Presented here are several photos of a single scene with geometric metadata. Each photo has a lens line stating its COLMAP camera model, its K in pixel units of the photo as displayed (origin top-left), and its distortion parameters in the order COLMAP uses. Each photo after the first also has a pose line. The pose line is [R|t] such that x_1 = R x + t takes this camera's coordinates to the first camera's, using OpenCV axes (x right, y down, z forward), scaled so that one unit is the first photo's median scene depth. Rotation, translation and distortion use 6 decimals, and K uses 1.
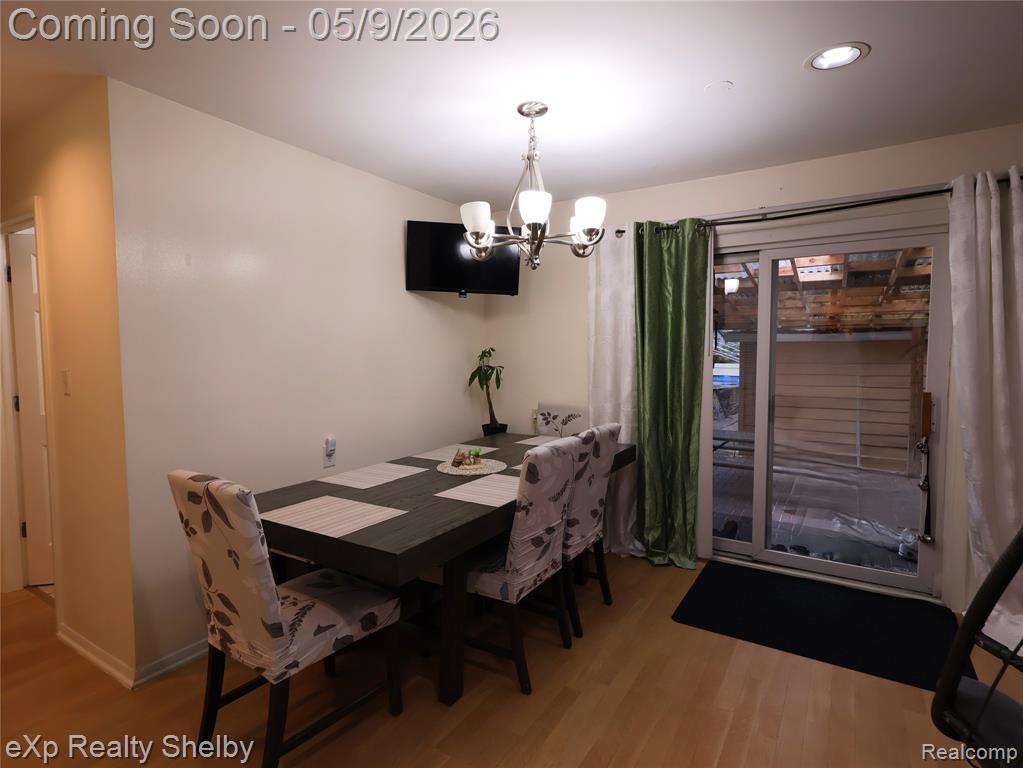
lens RADIAL K [[535.1, 0, 511.5], [0, 535.1, 384.0], [0, 0, 1]] dist [0.000238, 0.001350]
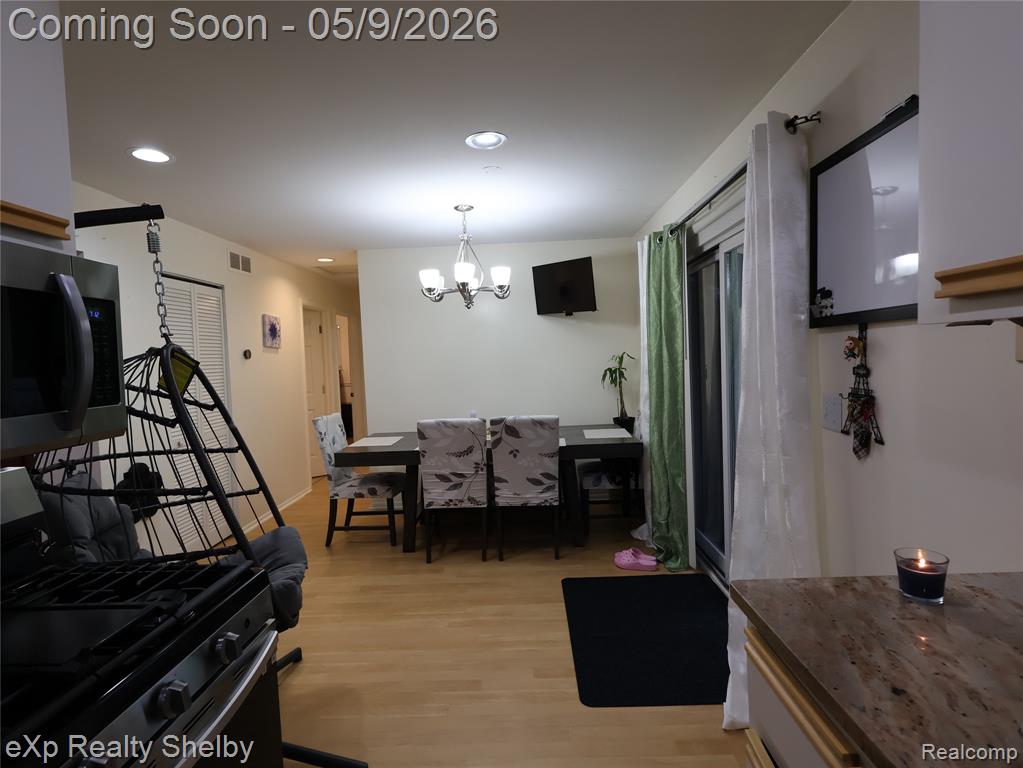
lens RADIAL K [[535.1, 0, 511.5], [0, 535.1, 384.0], [0, 0, 1]] dist [0.000238, 0.001350]
pose [[0.505468, 0.033564, -0.862192, 1.352182], [-0.023018, 0.999412, 0.025412, -0.035528], [0.862538, 0.007001, 0.505944, 0.298122]]
